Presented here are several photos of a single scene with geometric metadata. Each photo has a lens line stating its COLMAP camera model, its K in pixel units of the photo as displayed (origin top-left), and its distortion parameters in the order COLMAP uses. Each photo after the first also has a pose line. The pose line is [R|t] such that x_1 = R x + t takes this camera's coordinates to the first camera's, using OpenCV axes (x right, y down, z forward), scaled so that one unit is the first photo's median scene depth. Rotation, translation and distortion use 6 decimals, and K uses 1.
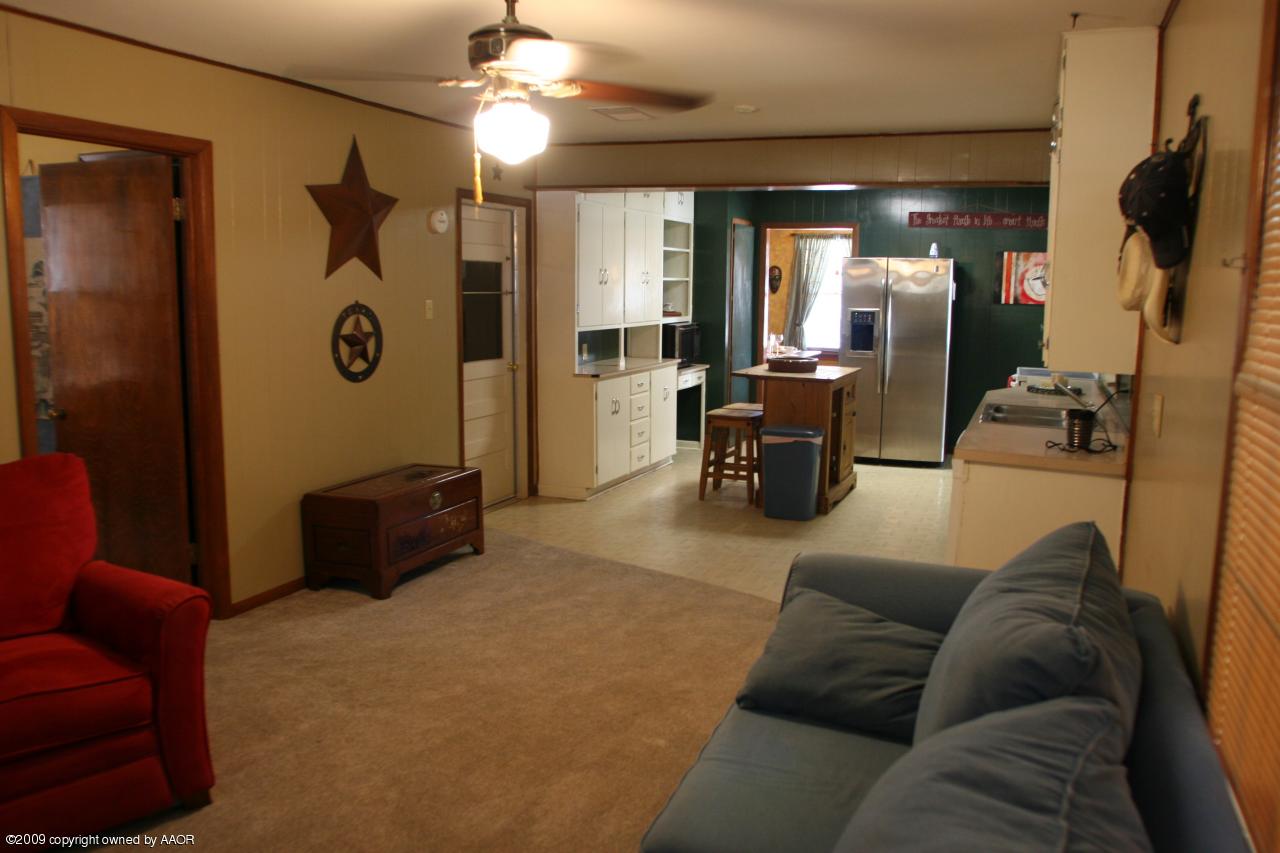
lens RADIAL K [[998.9, 0, 627.4], [0, 998.9, 425.5], [0, 0, 1]] dist [-0.095109, 0.061108]
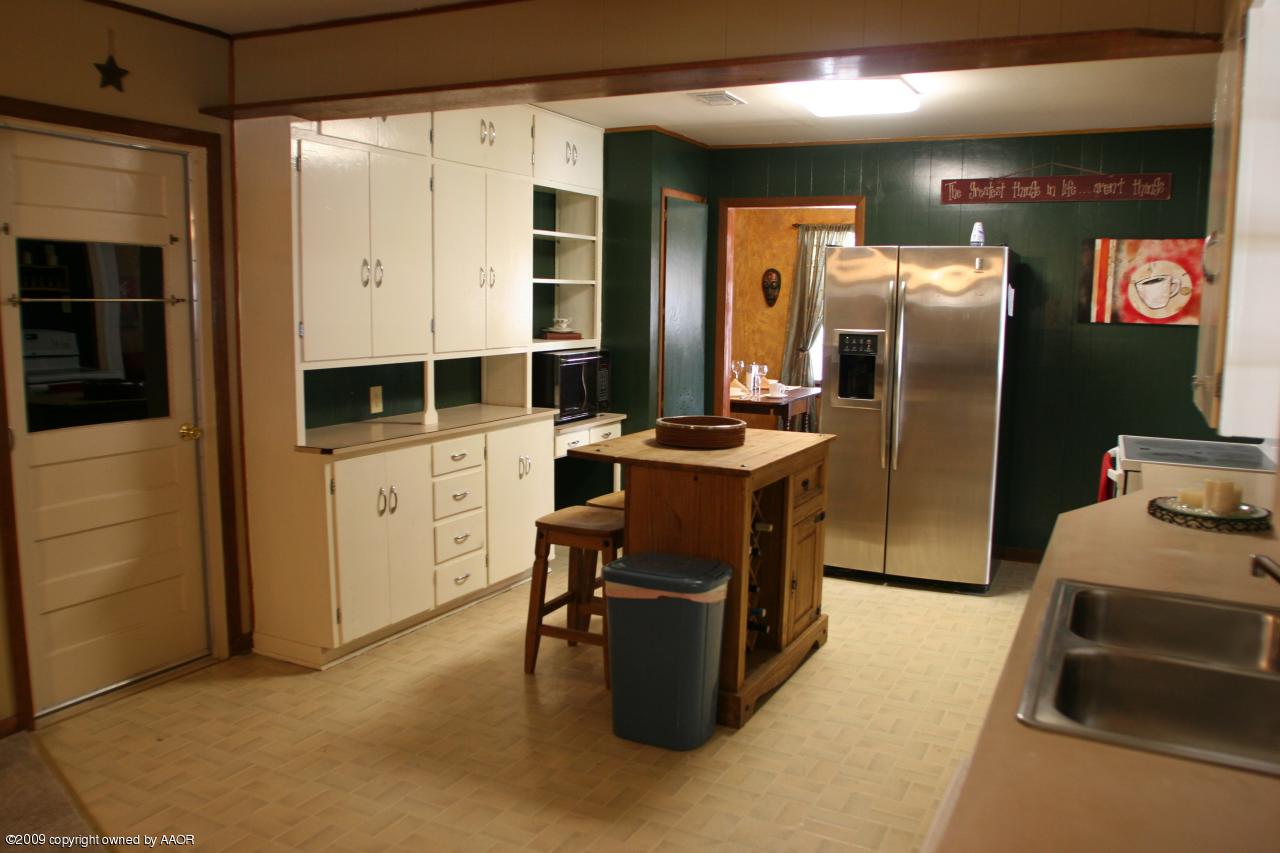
lens RADIAL K [[998.9, 0, 627.4], [0, 998.9, 425.5], [0, 0, 1]] dist [-0.095109, 0.061108]
pose [[0.997034, 0.013438, -0.075780, 0.163403], [-0.014591, 0.999786, -0.014673, -0.054476], [0.075567, 0.015735, 0.997017, 0.435664]]
